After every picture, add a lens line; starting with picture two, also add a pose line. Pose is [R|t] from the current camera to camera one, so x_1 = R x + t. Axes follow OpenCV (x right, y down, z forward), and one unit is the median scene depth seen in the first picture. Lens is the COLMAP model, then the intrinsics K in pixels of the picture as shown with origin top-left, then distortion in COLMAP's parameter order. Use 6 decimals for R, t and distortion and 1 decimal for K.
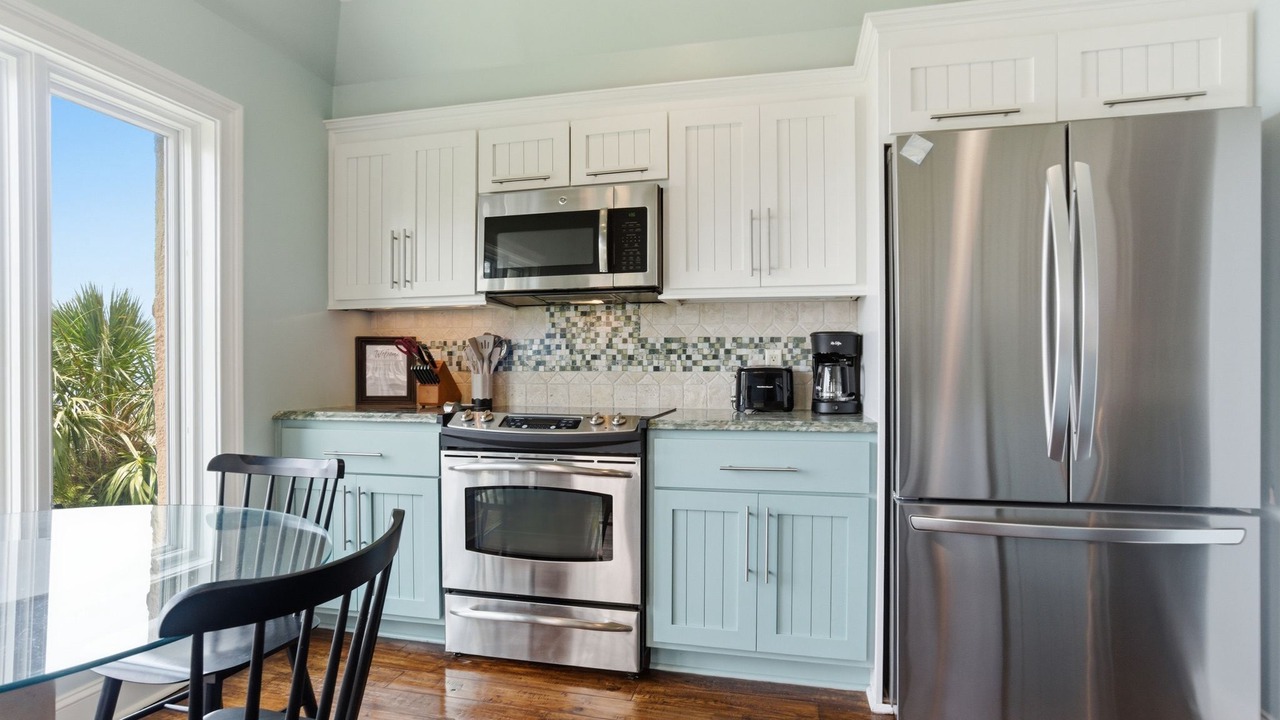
lens RADIAL K [[687.5, 0, 646.1], [0, 687.5, 370.4], [0, 0, 1]] dist [-0.037559, 0.000370]
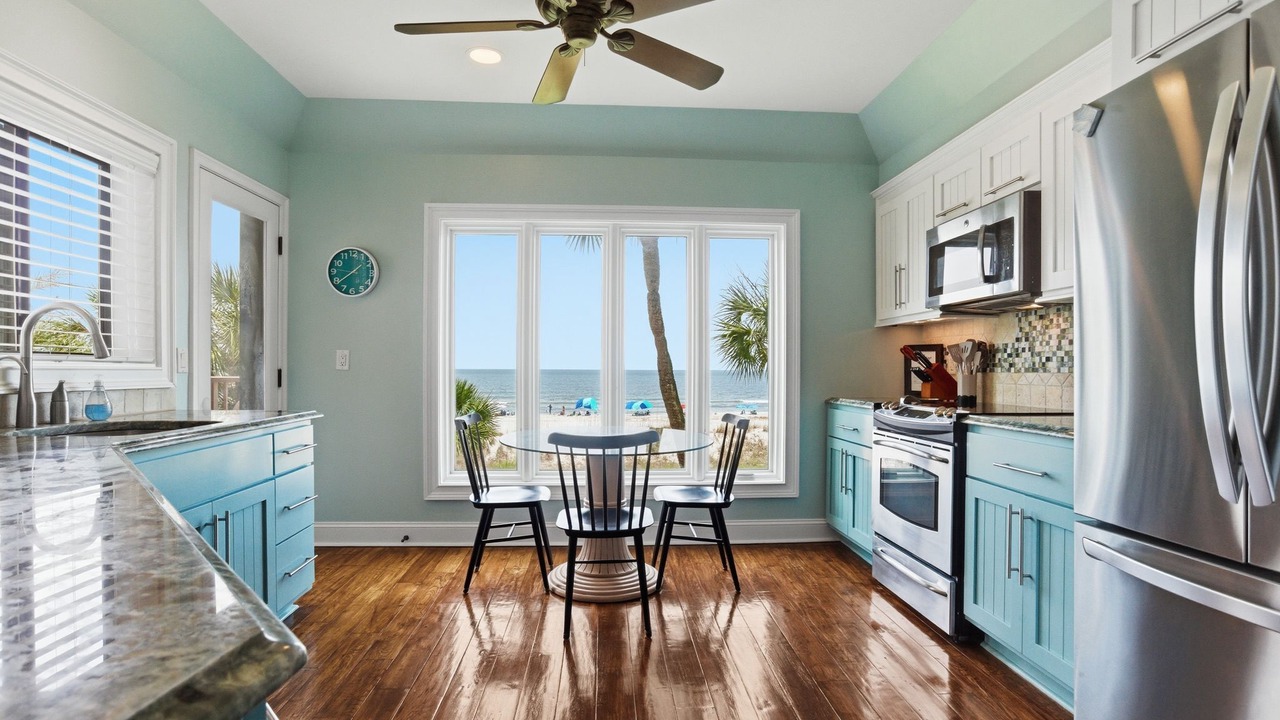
lens RADIAL K [[687.5, 0, 646.1], [0, 687.5, 370.4], [0, 0, 1]] dist [-0.037559, 0.000370]
pose [[0.274393, 0.003708, -0.961610, 0.729933], [-0.005596, 0.999982, 0.002259, -0.001376], [0.961601, 0.004761, 0.274409, 0.148345]]
